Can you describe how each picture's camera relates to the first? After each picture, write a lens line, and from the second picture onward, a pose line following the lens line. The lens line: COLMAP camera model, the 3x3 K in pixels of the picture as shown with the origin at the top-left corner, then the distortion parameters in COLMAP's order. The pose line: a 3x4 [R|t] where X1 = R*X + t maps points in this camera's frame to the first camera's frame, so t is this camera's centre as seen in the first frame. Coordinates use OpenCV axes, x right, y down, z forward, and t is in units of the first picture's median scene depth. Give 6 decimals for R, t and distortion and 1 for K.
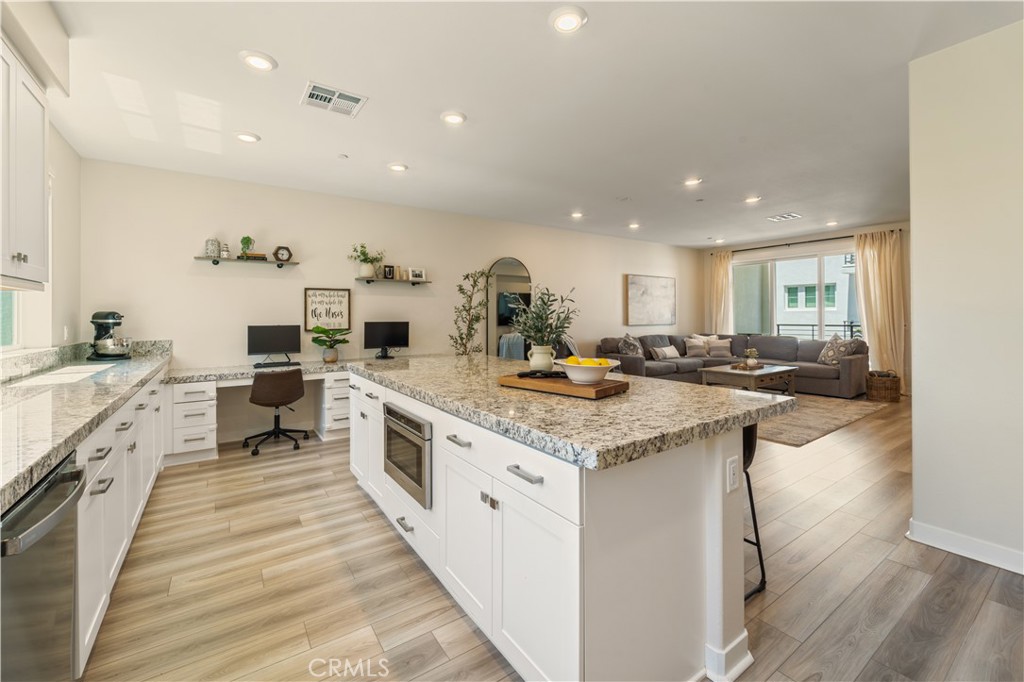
lens RADIAL K [[418.8, 0, 510.7], [0, 418.8, 317.9], [0, 0, 1]] dist [-0.000481, -0.000745]
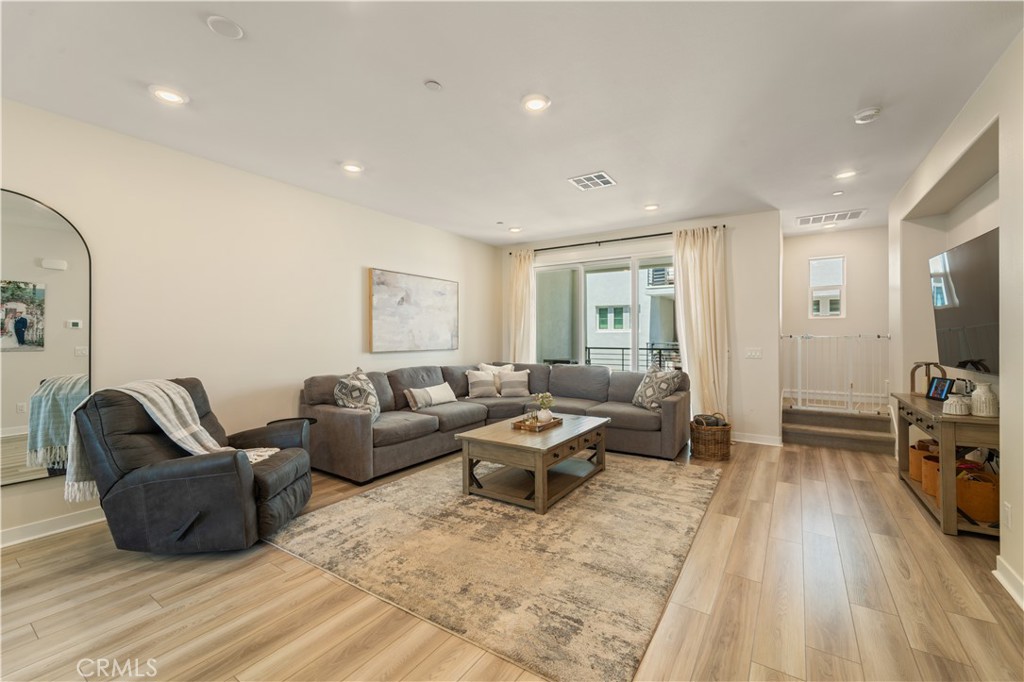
lens RADIAL K [[428.7, 0, 512.0], [0, 428.7, 341.0], [0, 0, 1]] dist [0.008337, 0.000074]
pose [[0.927180, 0.002035, 0.374610, 0.236624], [-0.004421, 0.999975, 0.005511, -0.003039], [-0.374590, -0.006766, 0.927166, 0.352587]]
